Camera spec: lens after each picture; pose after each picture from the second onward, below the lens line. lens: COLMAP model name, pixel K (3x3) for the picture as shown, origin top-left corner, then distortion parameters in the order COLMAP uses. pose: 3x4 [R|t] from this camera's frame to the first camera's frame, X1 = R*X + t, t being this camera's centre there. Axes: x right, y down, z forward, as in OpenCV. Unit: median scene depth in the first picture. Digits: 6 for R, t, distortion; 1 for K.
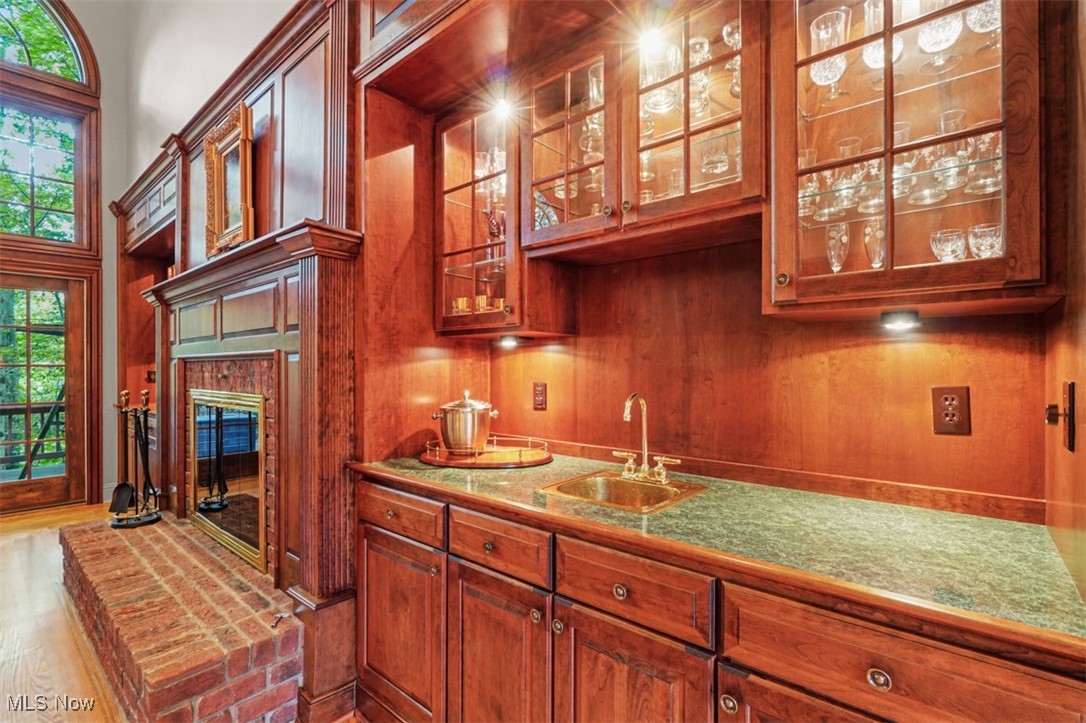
lens RADIAL K [[497.3, 0, 536.3], [0, 497.3, 363.5], [0, 0, 1]] dist [-0.009372, -0.000230]
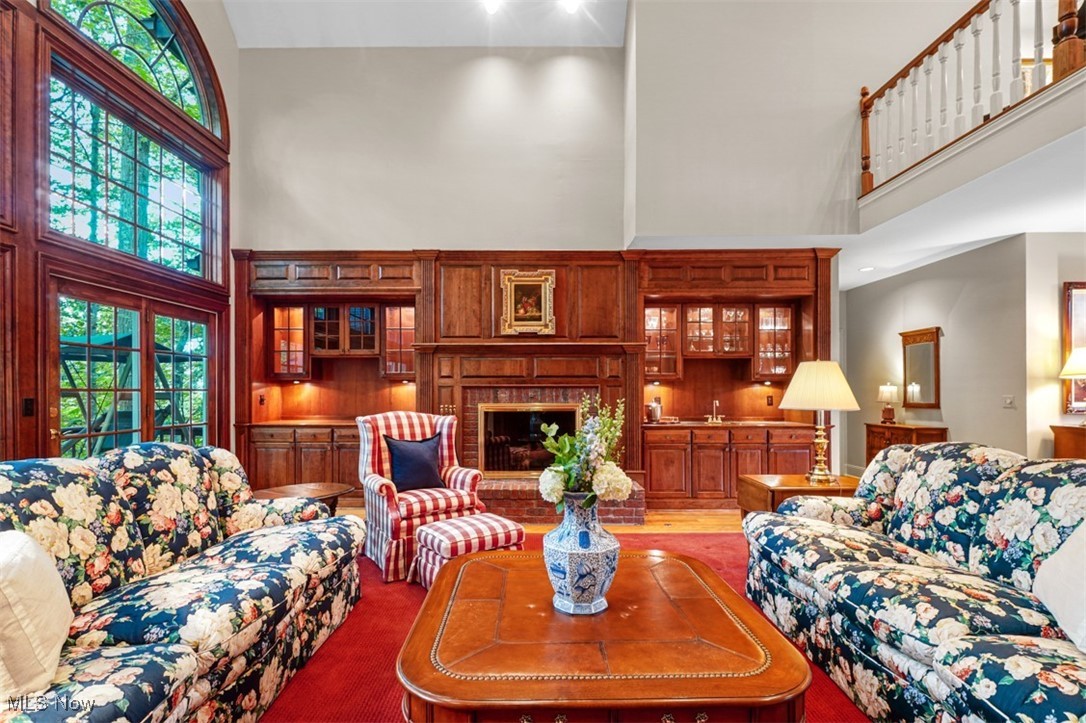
lens RADIAL K [[497.3, 0, 538.9], [0, 497.3, 389.3], [0, 0, 1]] dist [-0.009372, -0.000230]
pose [[0.756255, 0.005341, 0.654255, -3.374962], [-0.002772, 0.999984, -0.004958, 0.010546], [-0.654271, 0.001936, 0.756258, -0.991501]]
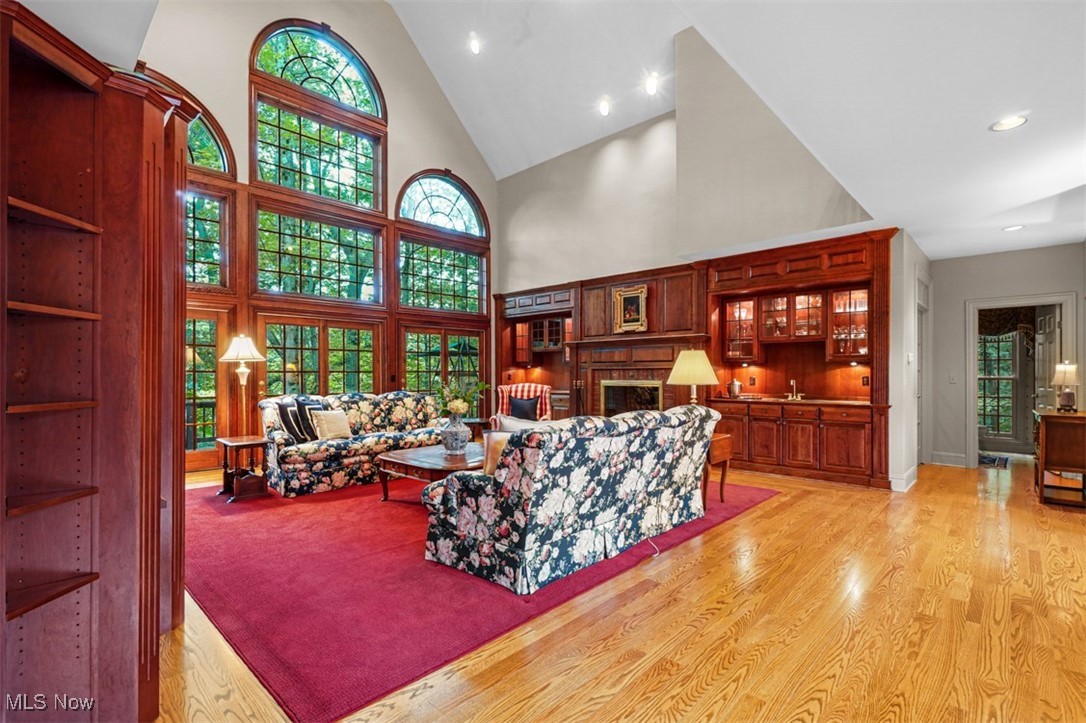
lens RADIAL K [[497.3, 0, 544.2], [0, 497.3, 370.5], [0, 0, 1]] dist [-0.009372, -0.000230]
pose [[0.998978, 0.001249, -0.045187, -1.748193], [-0.001346, 0.999997, -0.002115, 0.004383], [0.045184, 0.002173, 0.998976, -3.344980]]
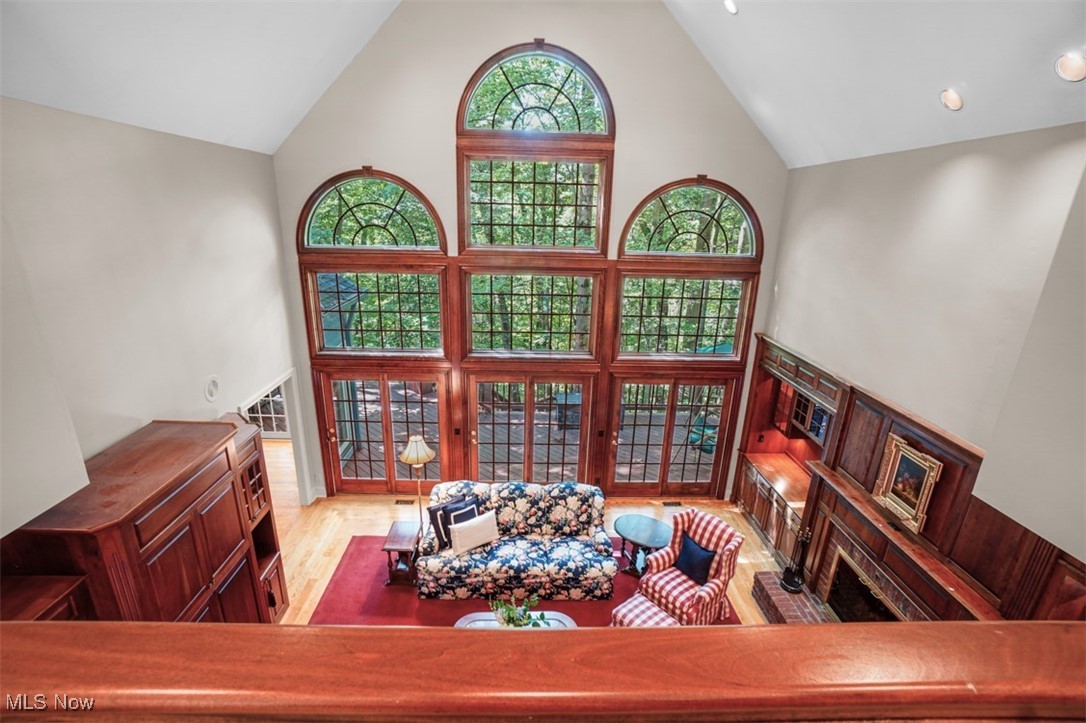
lens RADIAL K [[497.3, 0, 545.8], [0, 497.3, 362.4], [0, 0, 1]] dist [-0.009372, -0.000230]
pose [[0.679186, 0.244280, -0.692122, -0.688156], [-0.032884, 0.952170, 0.303793, -2.131284], [0.733229, -0.183573, 0.654734, -1.610372]]
